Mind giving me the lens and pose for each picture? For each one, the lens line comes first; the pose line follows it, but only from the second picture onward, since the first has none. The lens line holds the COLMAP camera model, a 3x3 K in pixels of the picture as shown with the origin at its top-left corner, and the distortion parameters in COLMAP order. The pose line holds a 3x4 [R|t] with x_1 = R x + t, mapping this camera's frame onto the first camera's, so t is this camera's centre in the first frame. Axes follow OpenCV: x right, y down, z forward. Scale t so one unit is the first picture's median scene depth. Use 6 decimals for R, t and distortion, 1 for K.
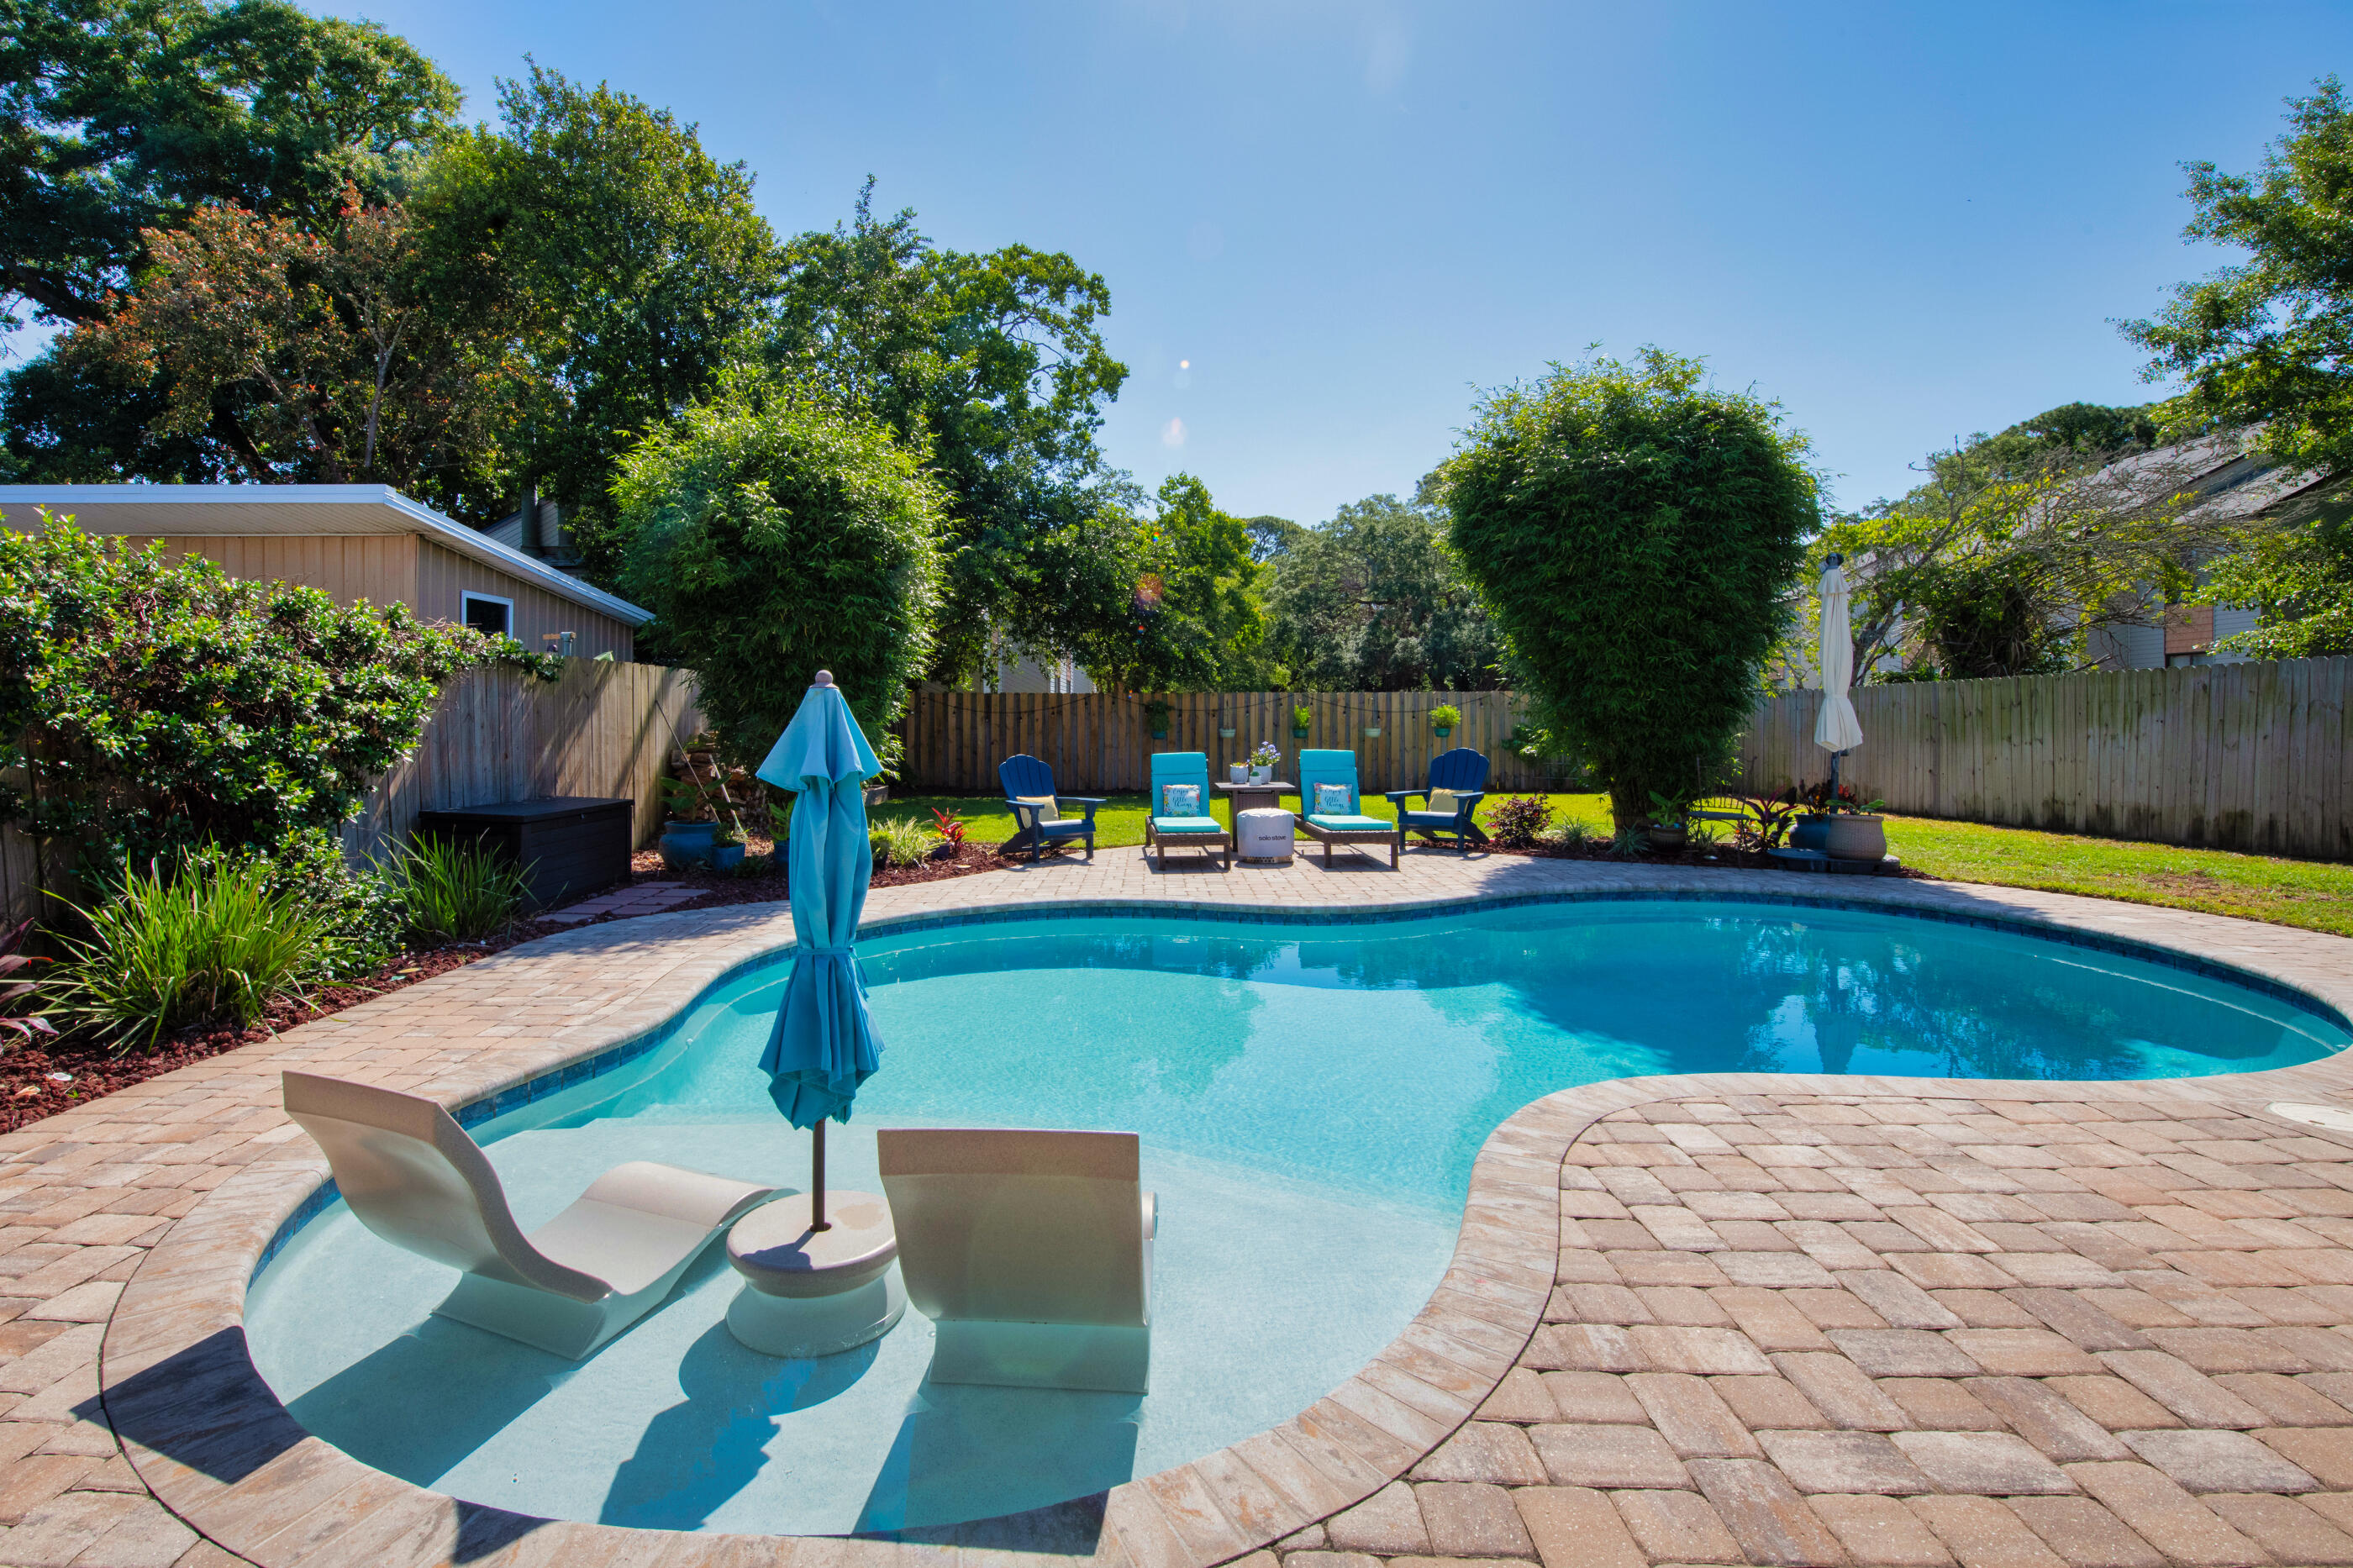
lens RADIAL K [[959.0, 0, 1000.5], [0, 959.0, 734.5], [0, 0, 1]] dist [-0.020049, 0.000342]
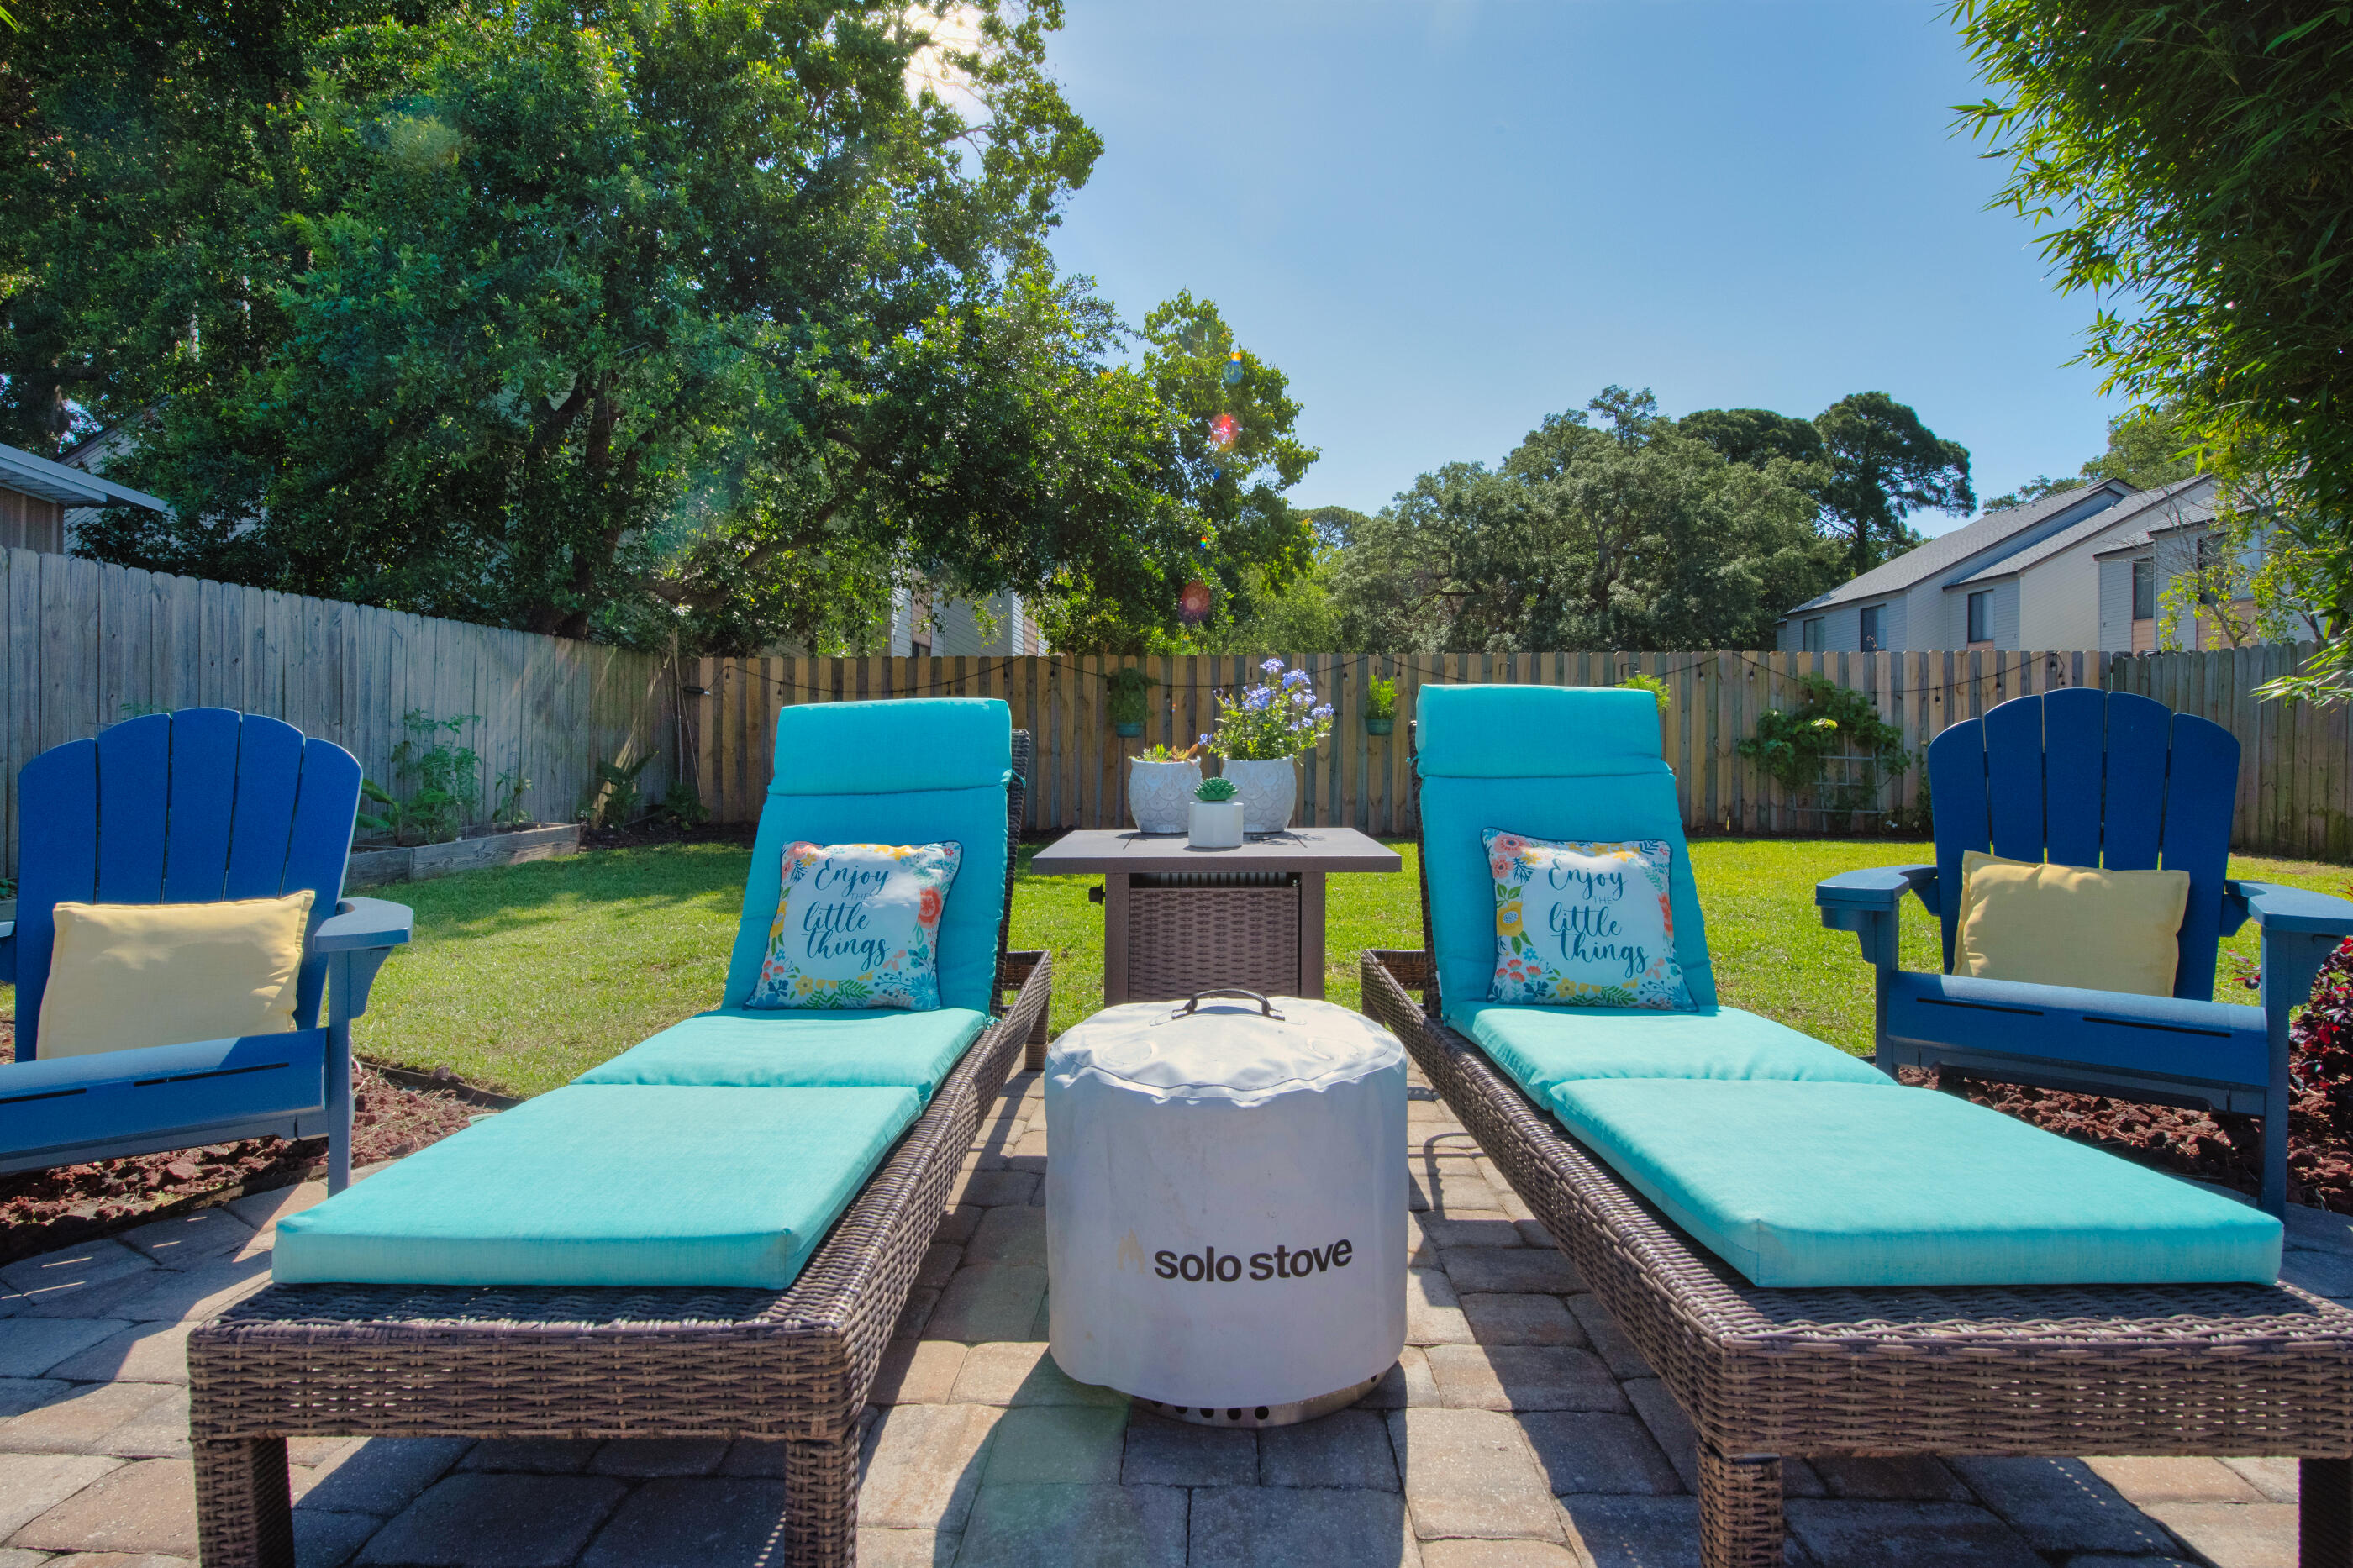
lens RADIAL K [[1060.1, 0, 1159.1], [0, 1060.1, 747.7], [0, 0, 1]] dist [-0.023587, -0.000781]
pose [[0.994033, 0.006045, 0.108910, 0.100118], [-0.004866, 0.999927, -0.011085, 0.014979], [-0.108969, 0.010489, 0.993990, 0.338414]]
